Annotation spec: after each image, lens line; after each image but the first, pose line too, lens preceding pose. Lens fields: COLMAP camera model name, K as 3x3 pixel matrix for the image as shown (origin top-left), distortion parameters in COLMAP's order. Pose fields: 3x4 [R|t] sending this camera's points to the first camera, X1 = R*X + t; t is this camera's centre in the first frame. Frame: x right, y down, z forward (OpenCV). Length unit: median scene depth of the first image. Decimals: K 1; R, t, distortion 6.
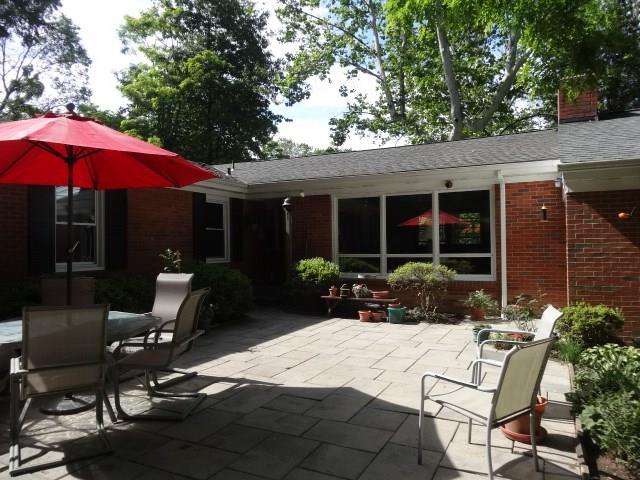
lens RADIAL K [[470.5, 0, 321.5], [0, 470.5, 241.8], [0, 0, 1]] dist [-0.007661, -0.002521]
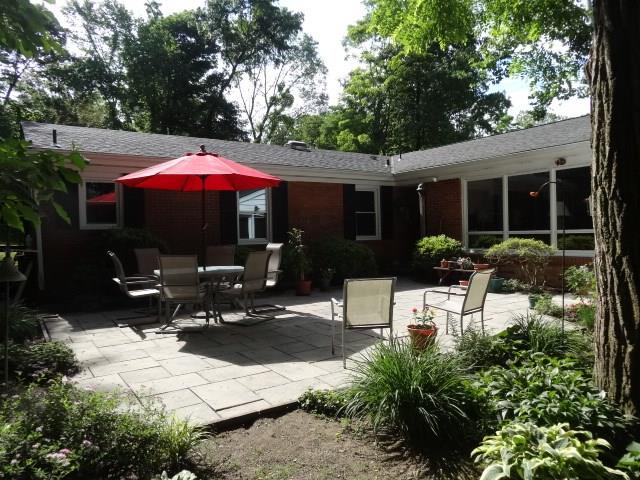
lens RADIAL K [[470.5, 0, 321.5], [0, 470.5, 241.8], [0, 0, 1]] dist [-0.007661, -0.002521]
pose [[0.867773, 0.000258, -0.496961, 0.102083], [0.018824, 0.999265, 0.033388, 0.002278], [0.496604, -0.038328, 0.867130, -0.045168]]
